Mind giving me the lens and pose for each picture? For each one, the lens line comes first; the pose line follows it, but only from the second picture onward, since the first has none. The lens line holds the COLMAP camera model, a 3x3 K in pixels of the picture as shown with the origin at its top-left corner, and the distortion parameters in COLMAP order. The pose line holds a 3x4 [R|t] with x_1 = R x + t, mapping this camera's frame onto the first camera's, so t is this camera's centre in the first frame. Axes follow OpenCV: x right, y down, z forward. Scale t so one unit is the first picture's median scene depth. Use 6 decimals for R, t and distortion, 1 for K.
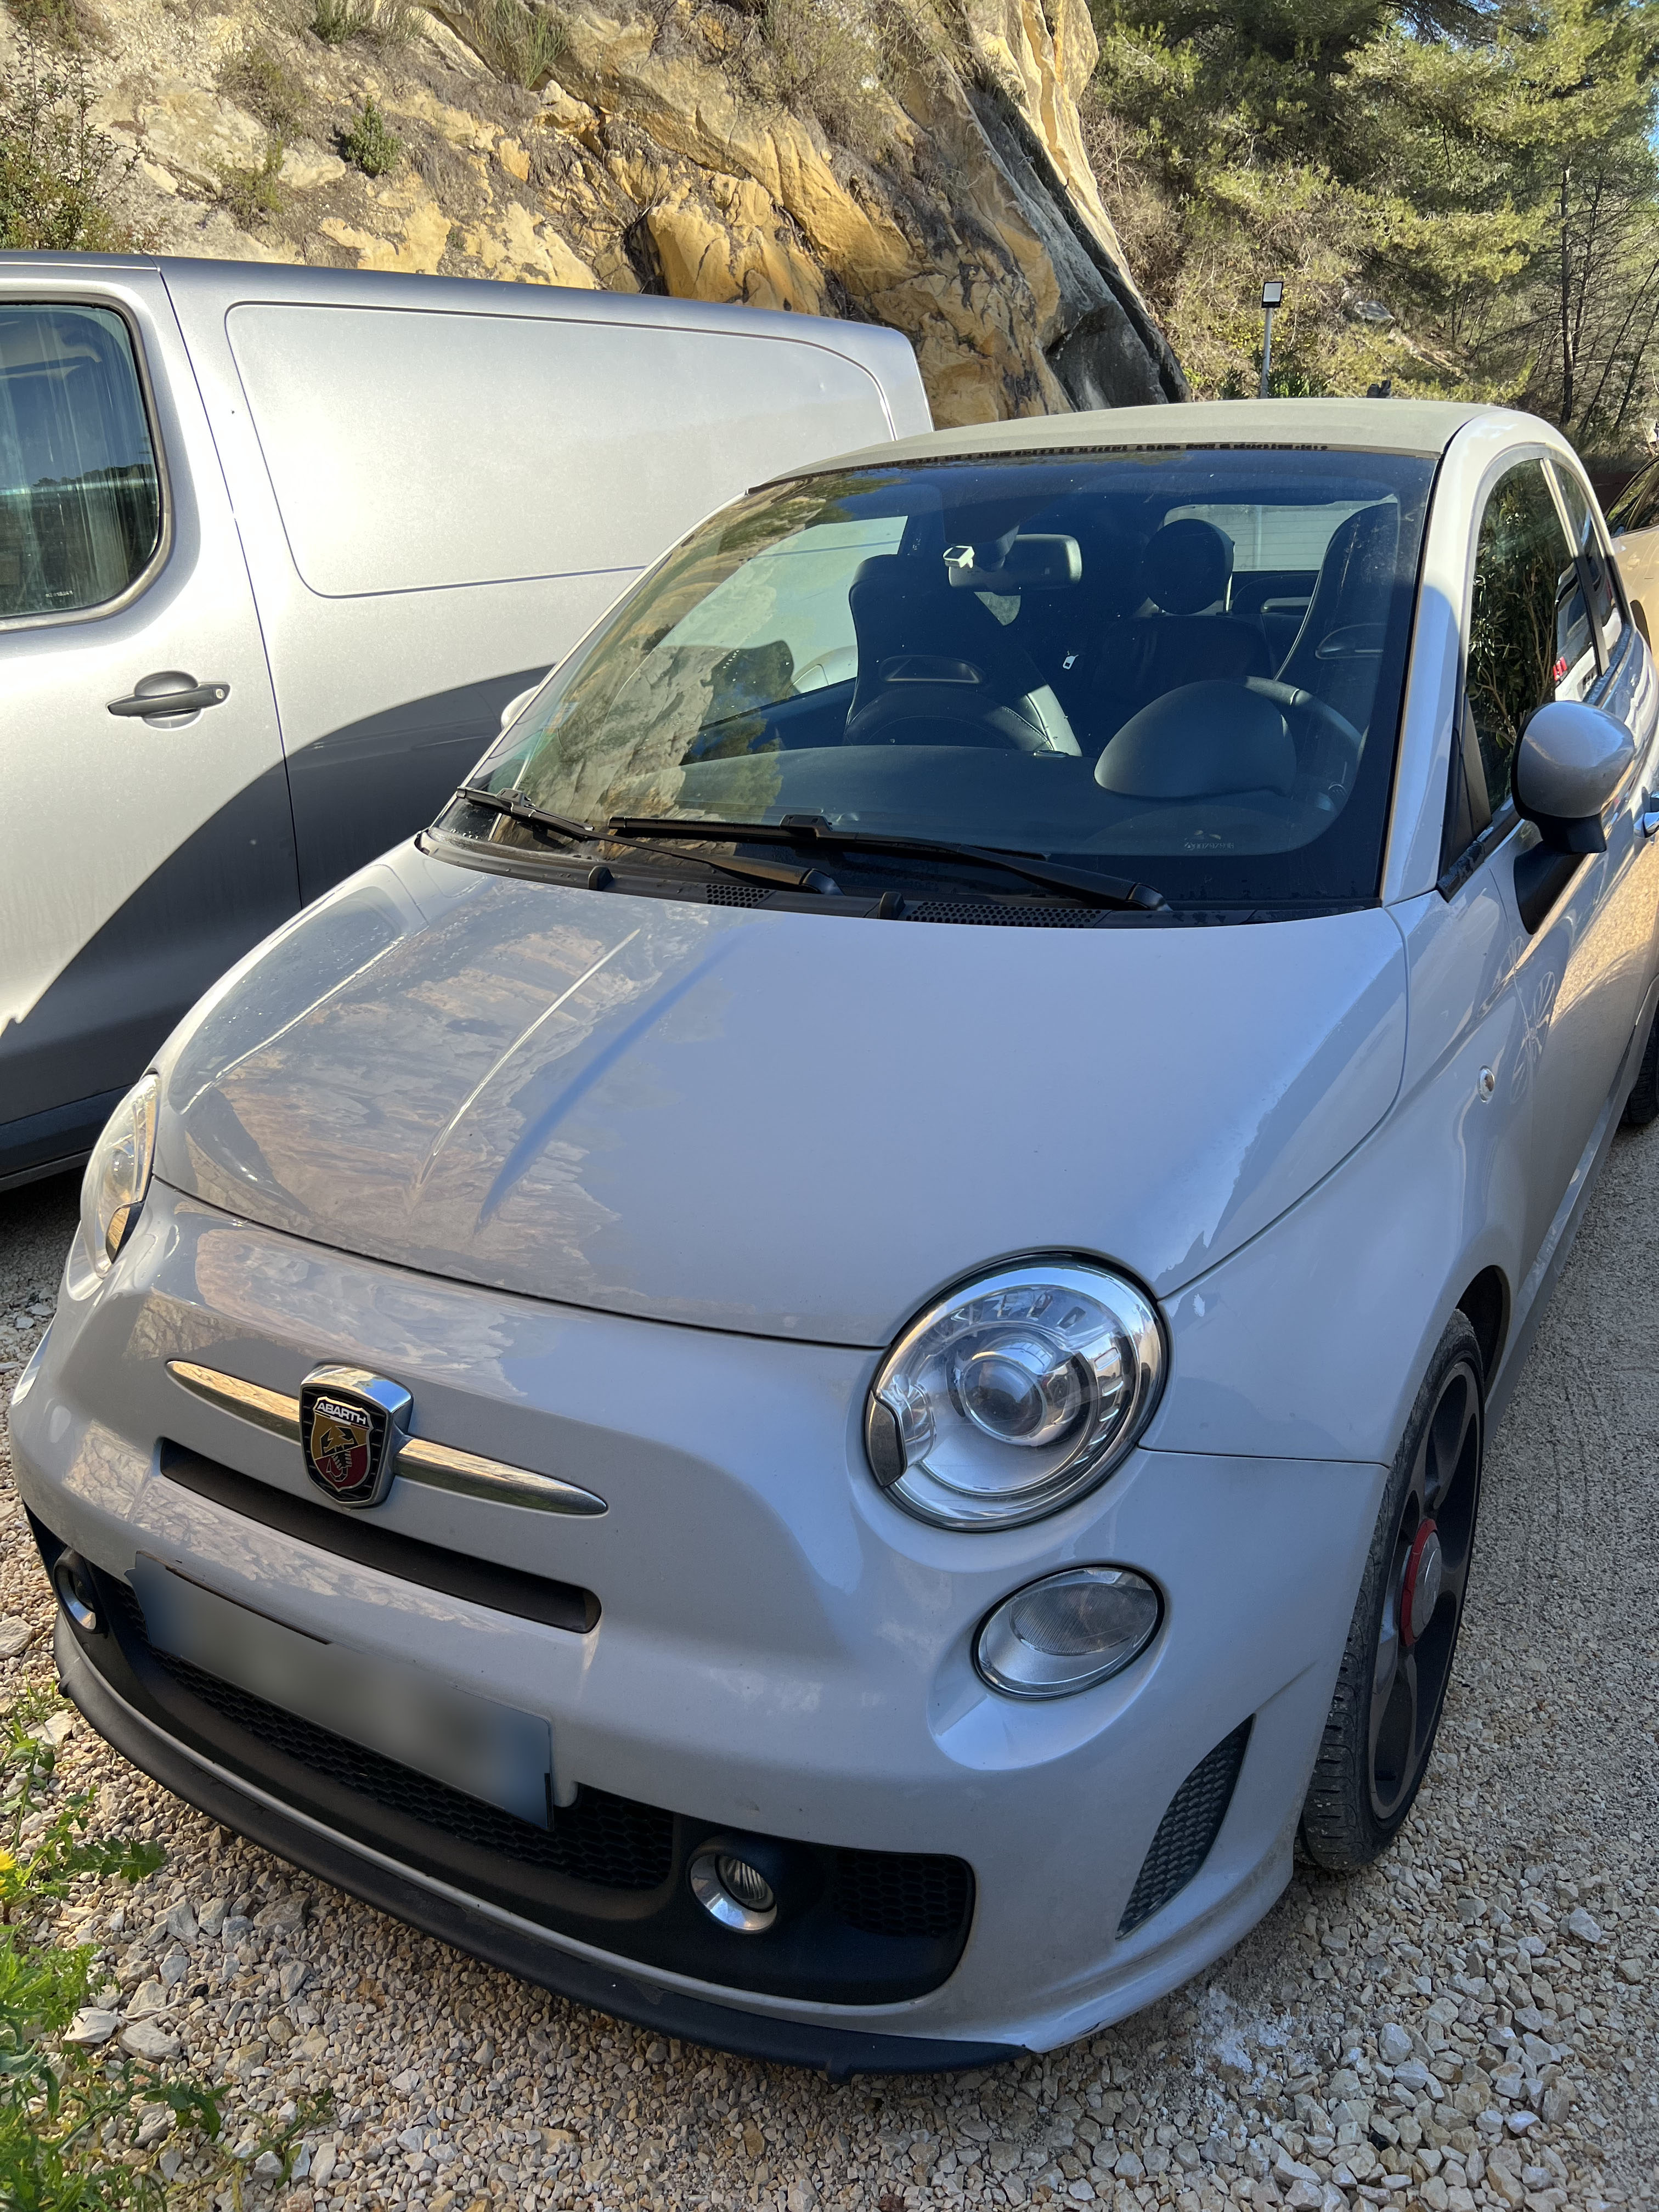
lens RADIAL K [[1656.5, 0, 823.3], [0, 1656.5, 1117.1], [0, 0, 1]] dist [0.077808, -0.104048]
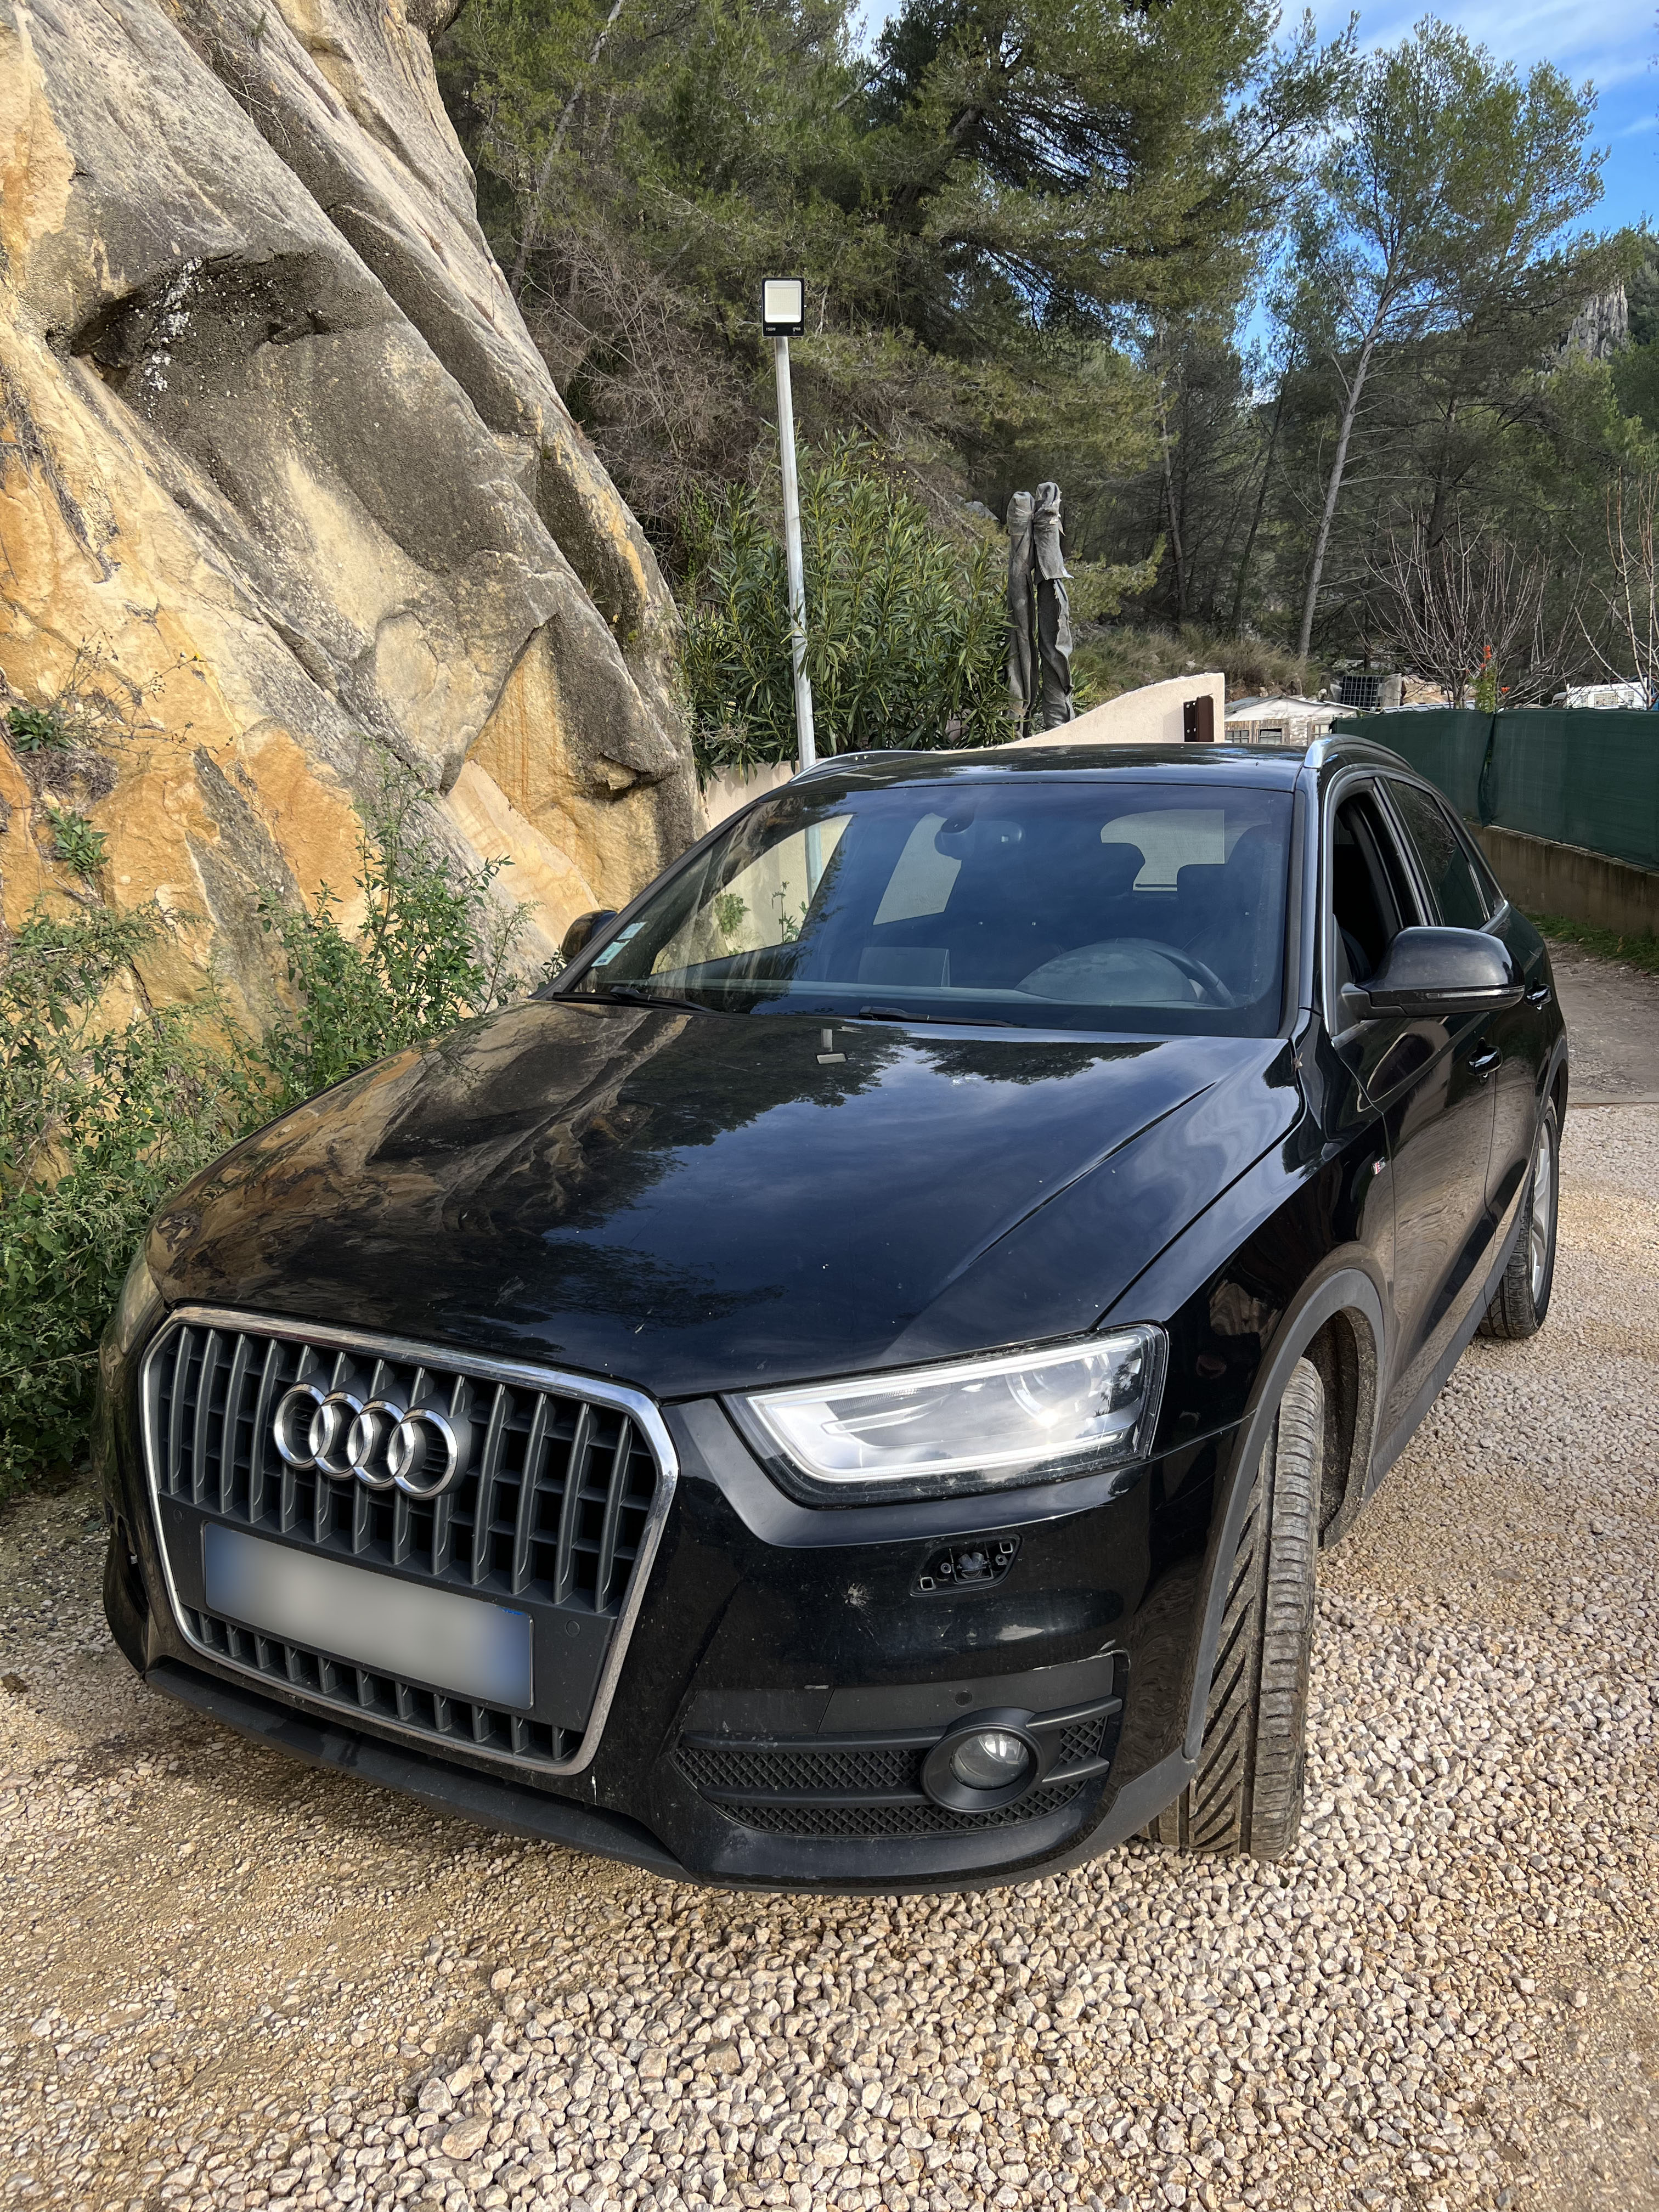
lens RADIAL K [[1656.5, 0, 823.3], [0, 1656.5, 1117.1], [0, 0, 1]] dist [0.077808, -0.104048]
pose [[0.979698, -0.068835, 0.188292, 0.205764], [0.090447, 0.989951, -0.108700, -0.263120], [-0.178917, 0.123523, 0.976079, 0.681300]]
